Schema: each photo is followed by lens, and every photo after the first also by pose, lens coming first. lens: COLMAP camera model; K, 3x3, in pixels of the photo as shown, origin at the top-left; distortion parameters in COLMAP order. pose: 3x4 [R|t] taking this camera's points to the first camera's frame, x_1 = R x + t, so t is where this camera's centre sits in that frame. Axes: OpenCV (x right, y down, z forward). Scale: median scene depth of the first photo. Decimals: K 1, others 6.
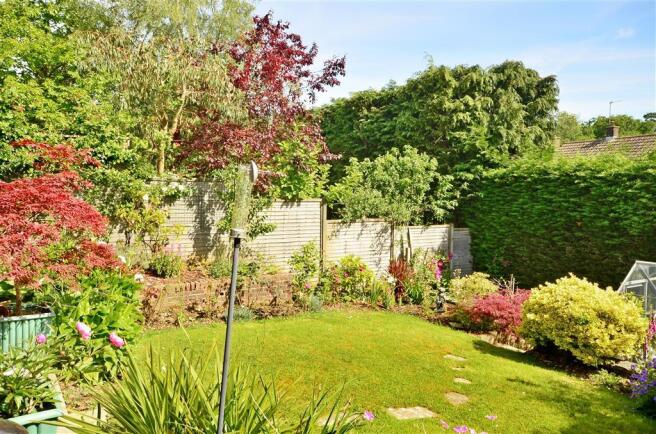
lens RADIAL K [[533.2, 0, 327.6], [0, 533.2, 216.6], [0, 0, 1]] dist [0.006904, -0.001516]
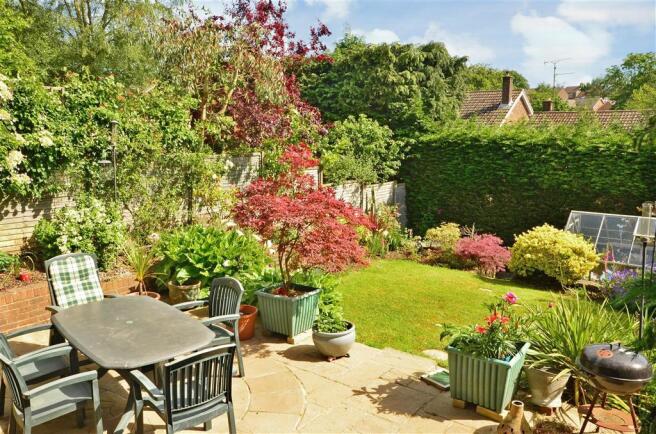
lens RADIAL K [[533.2, 0, 329.2], [0, 533.2, 218.1], [0, 0, 1]] dist [0.006904, -0.001516]
pose [[0.929765, -0.061522, 0.362976, -0.348660], [0.017230, 0.992129, 0.124025, -0.054730], [-0.367749, -0.109061, 0.923508, -0.058966]]
